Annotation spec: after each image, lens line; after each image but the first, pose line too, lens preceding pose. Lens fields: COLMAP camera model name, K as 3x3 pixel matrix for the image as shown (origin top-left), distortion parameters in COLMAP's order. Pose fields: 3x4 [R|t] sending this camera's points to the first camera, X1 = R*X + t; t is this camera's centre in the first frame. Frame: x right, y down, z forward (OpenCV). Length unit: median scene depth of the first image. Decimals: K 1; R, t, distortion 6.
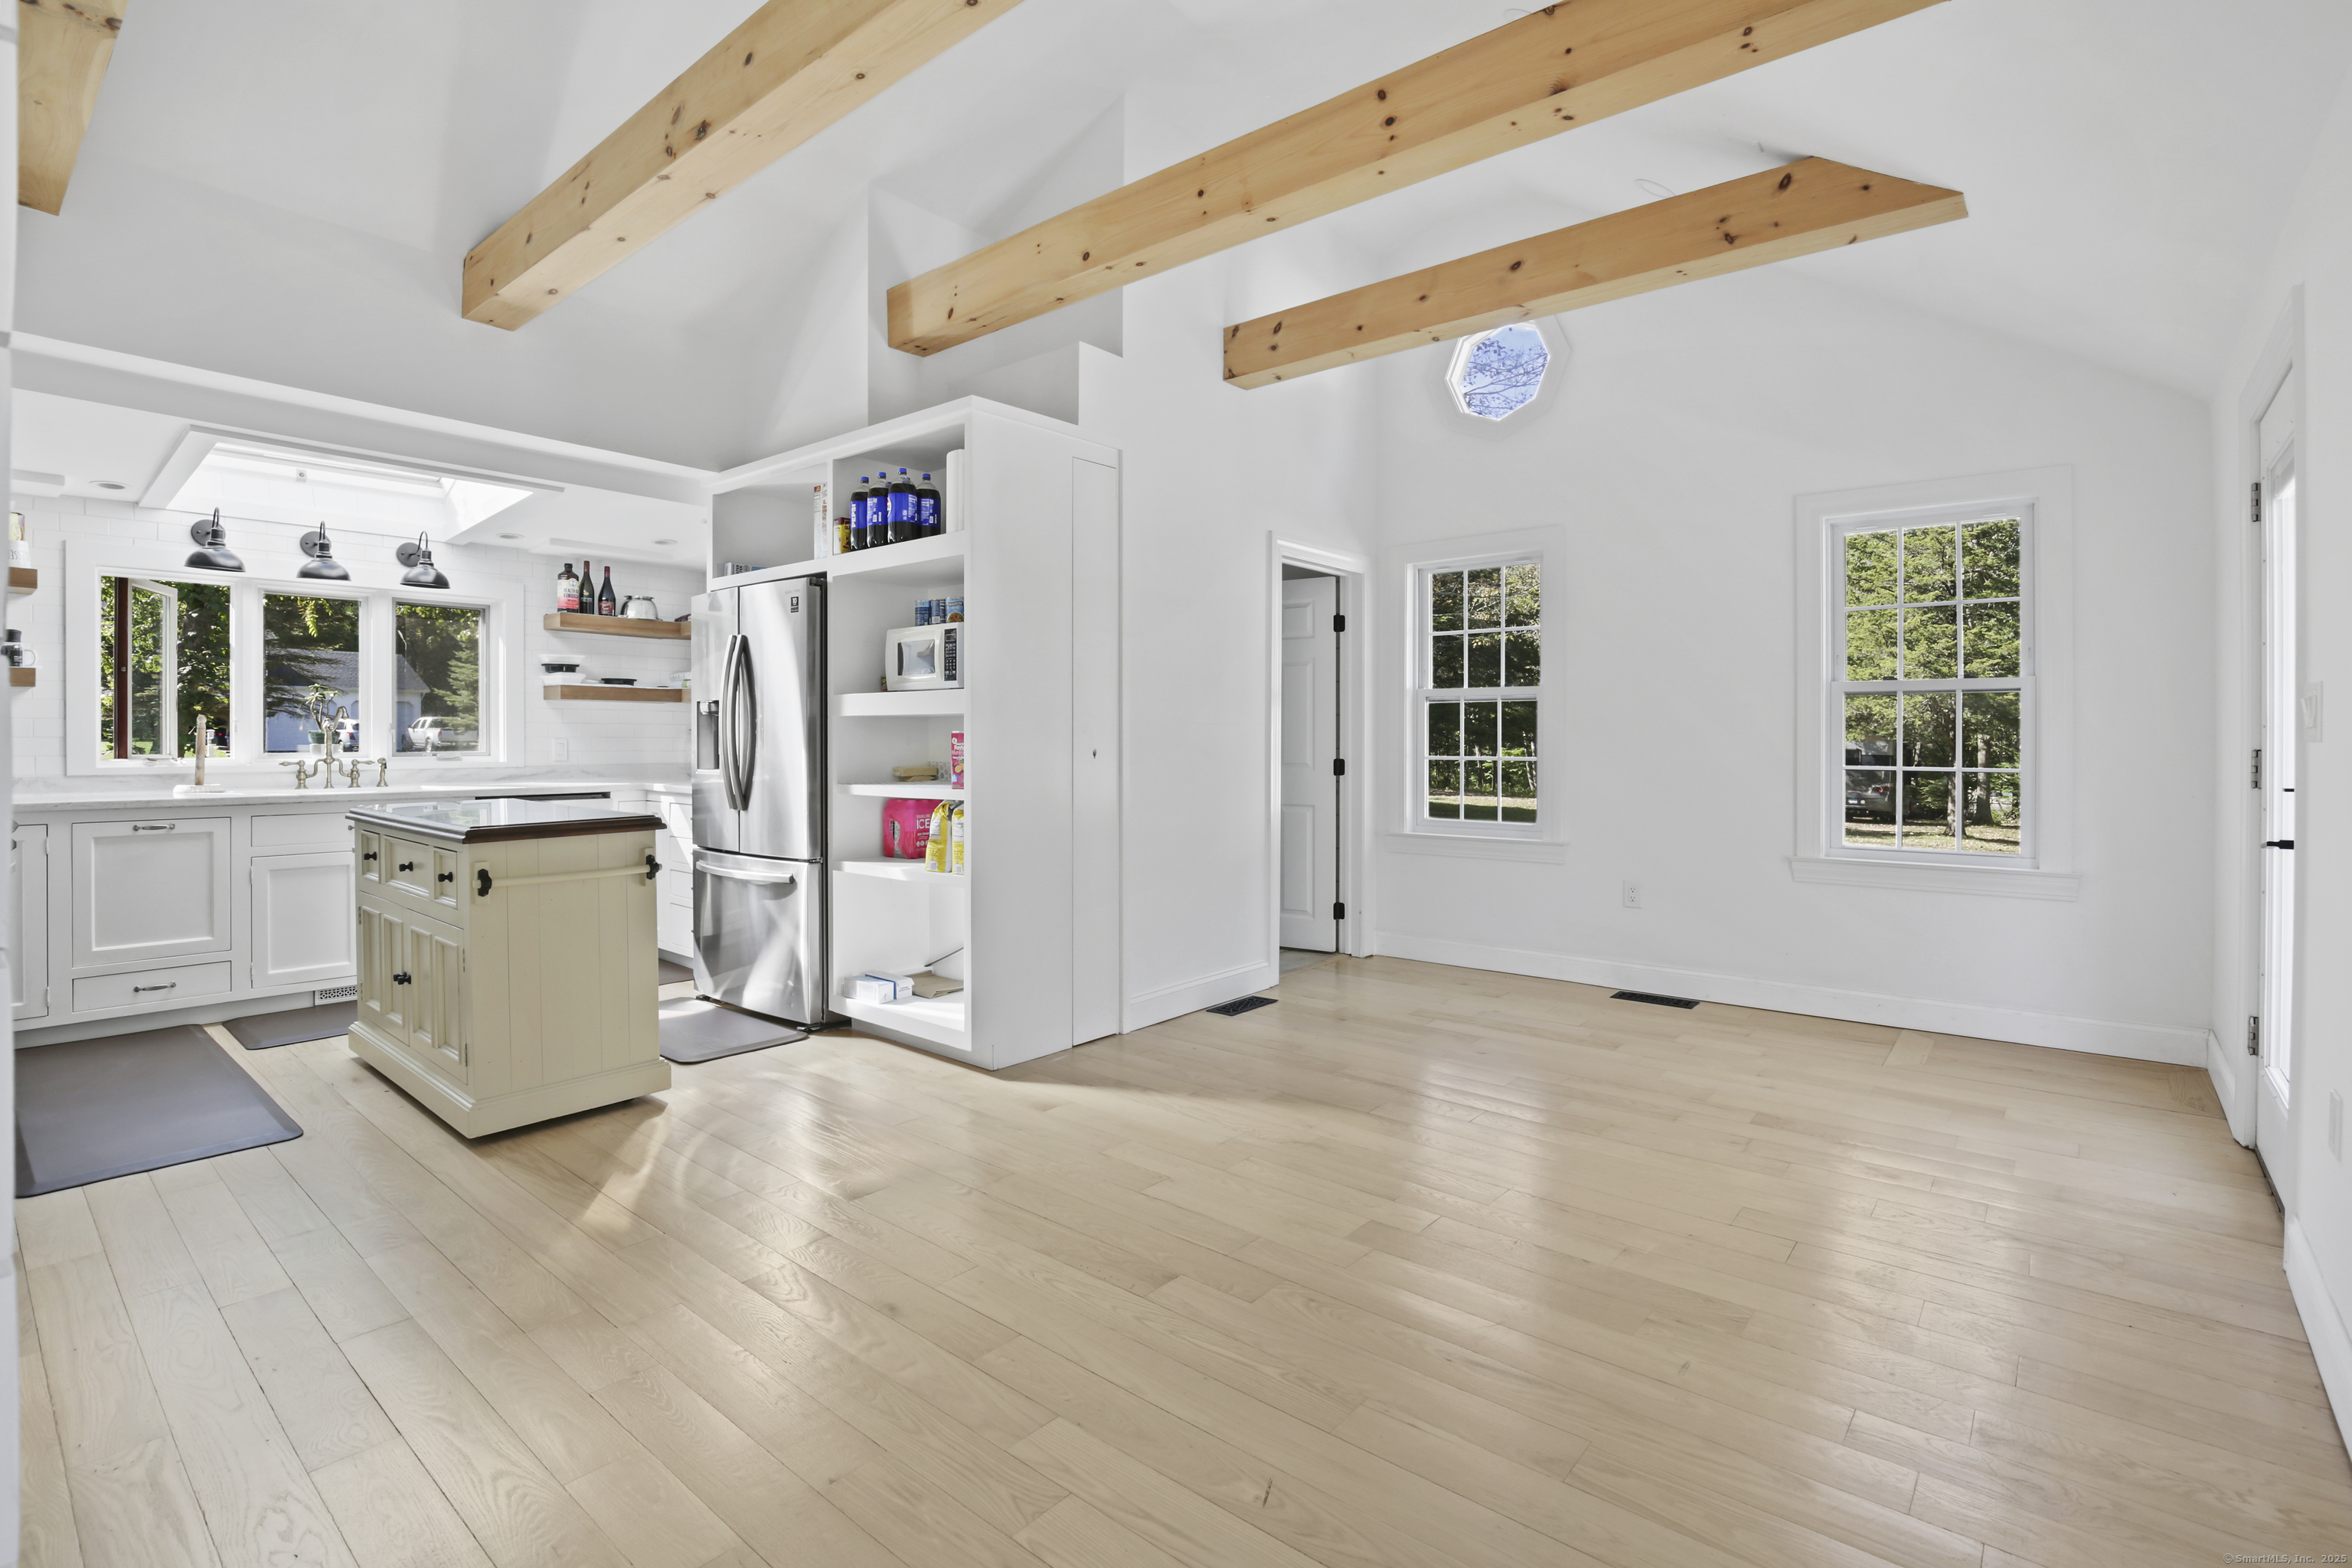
lens RADIAL K [[1075.4, 0, 1158.1], [0, 1075.4, 747.7], [0, 0, 1]] dist [-0.014192, -0.000037]
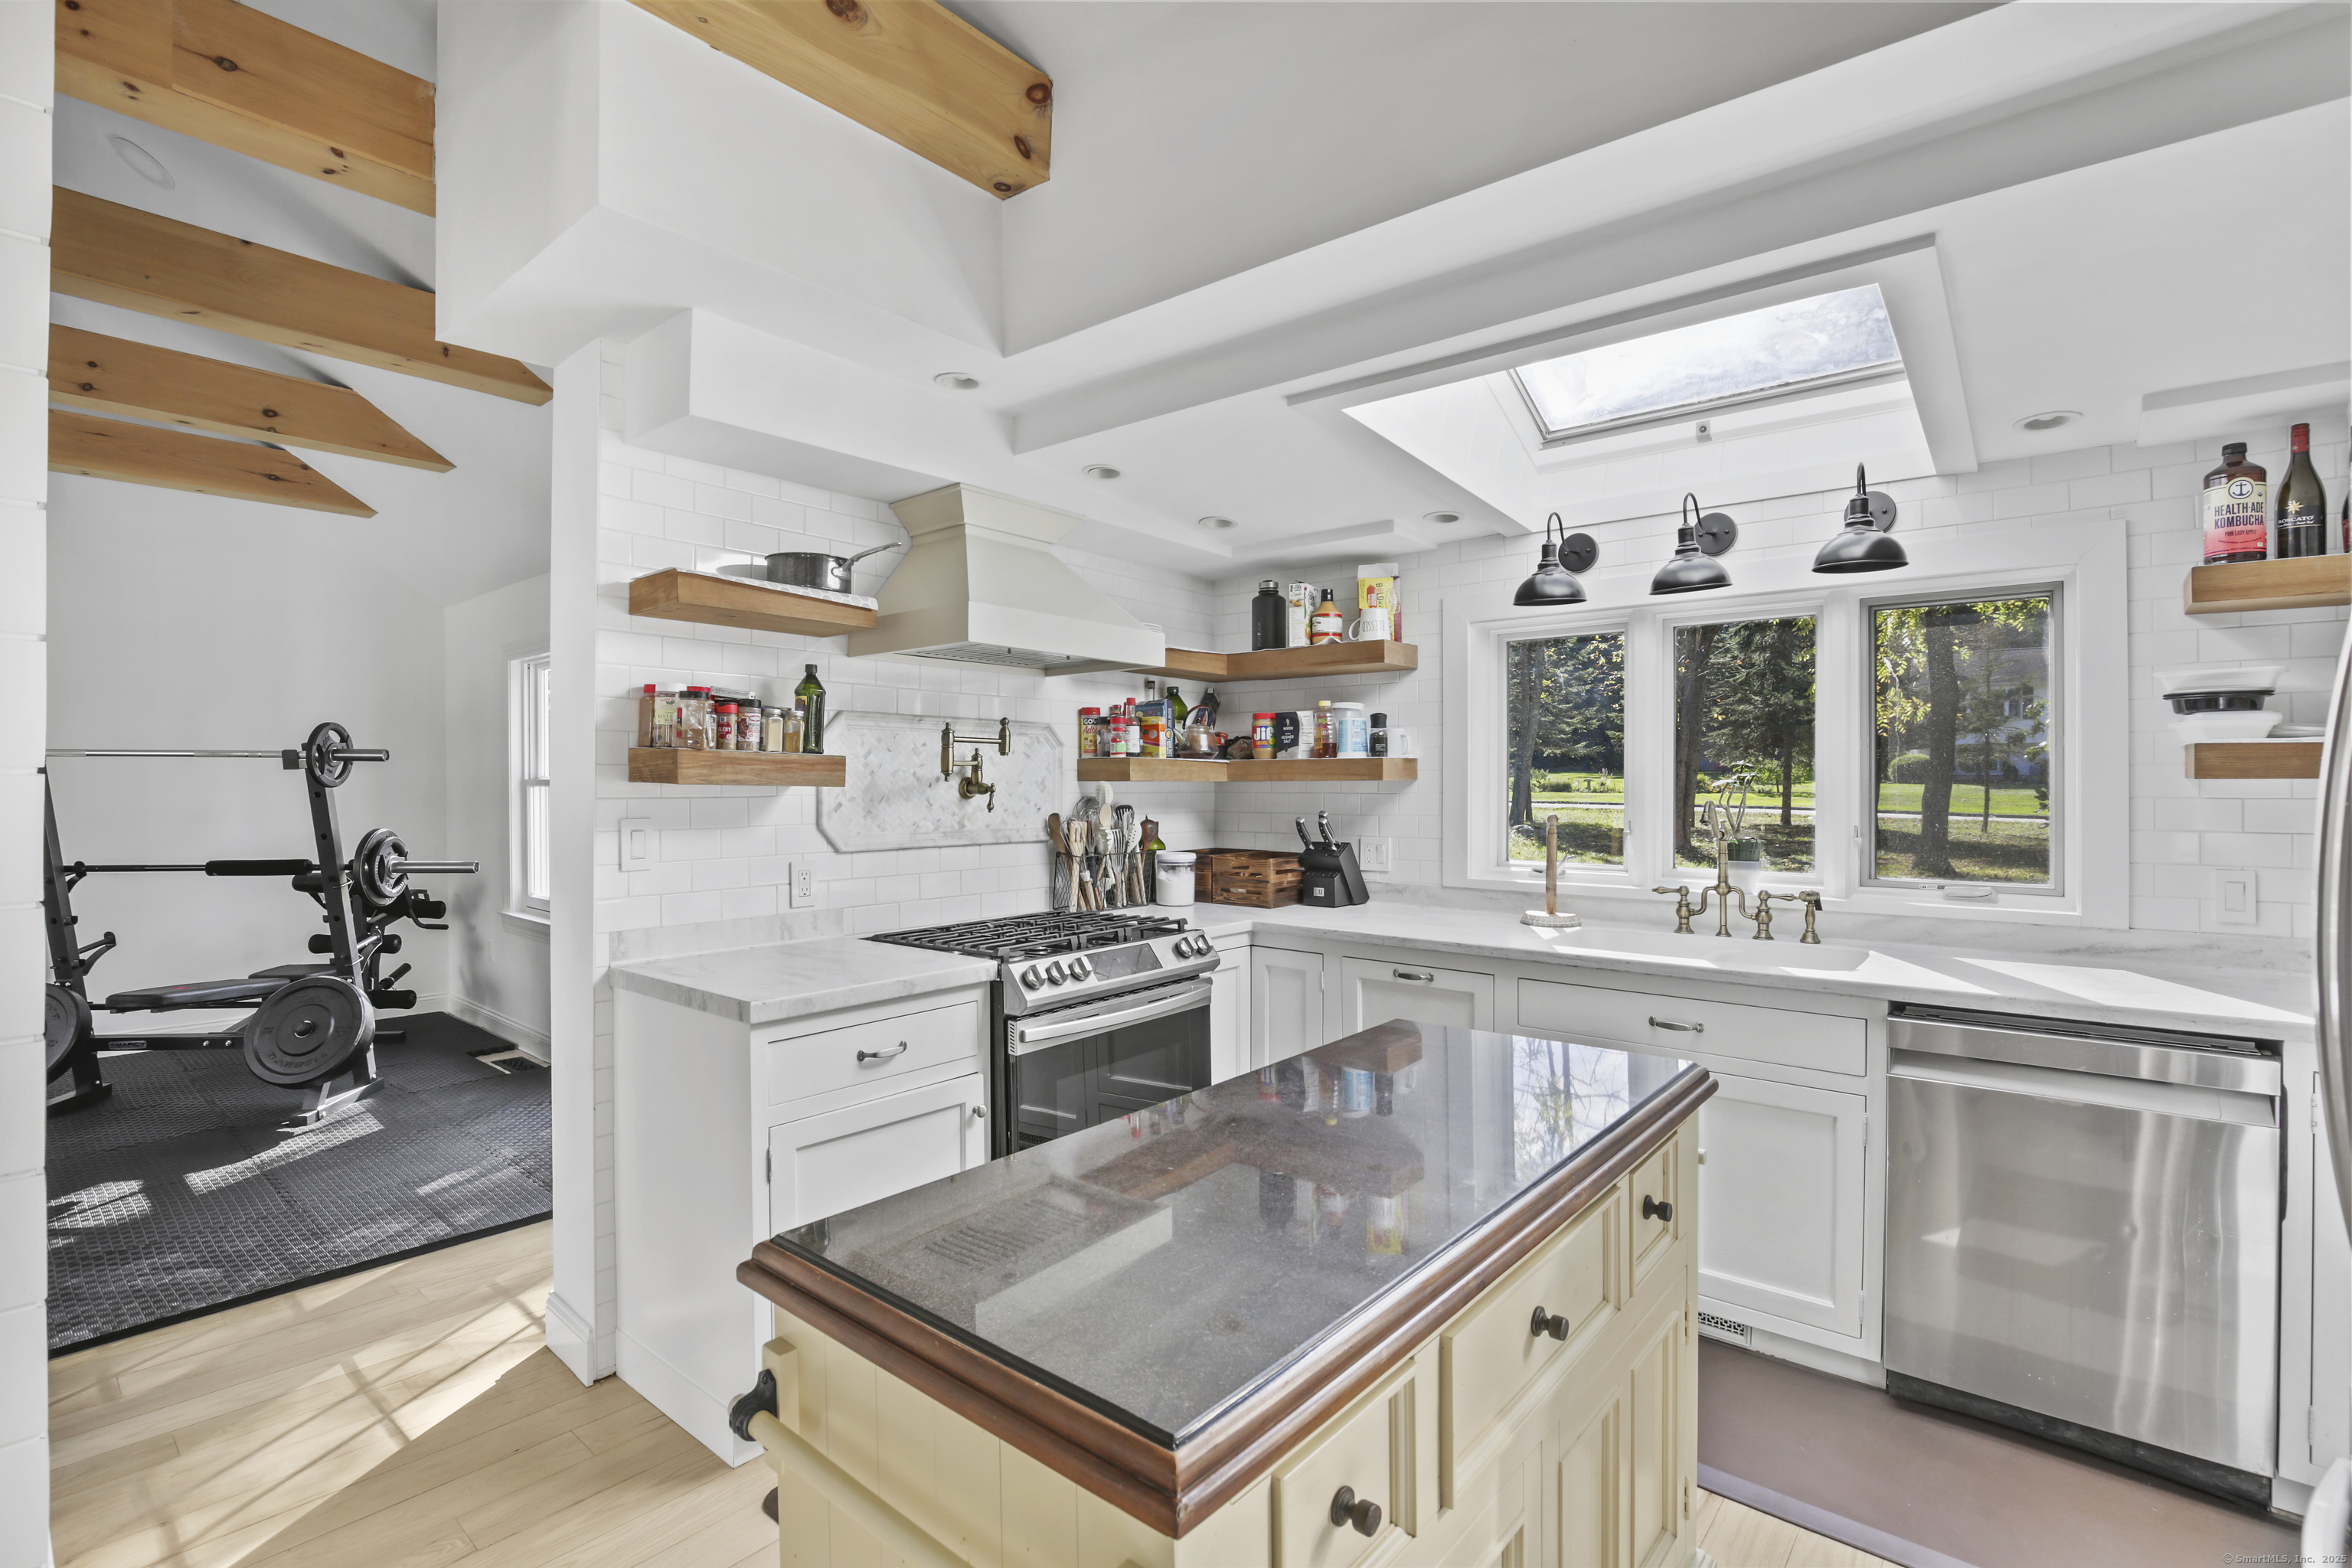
lens RADIAL K [[1108.3, 0, 1176.0], [0, 1108.3, 784.0], [0, 0, 1]] dist [-0.015128, 0.000583]
pose [[0.006217, 0.001938, -0.999979, -0.168424], [-0.008572, 0.999961, 0.001885, -0.048852], [0.999944, 0.008561, 0.006234, 0.730874]]
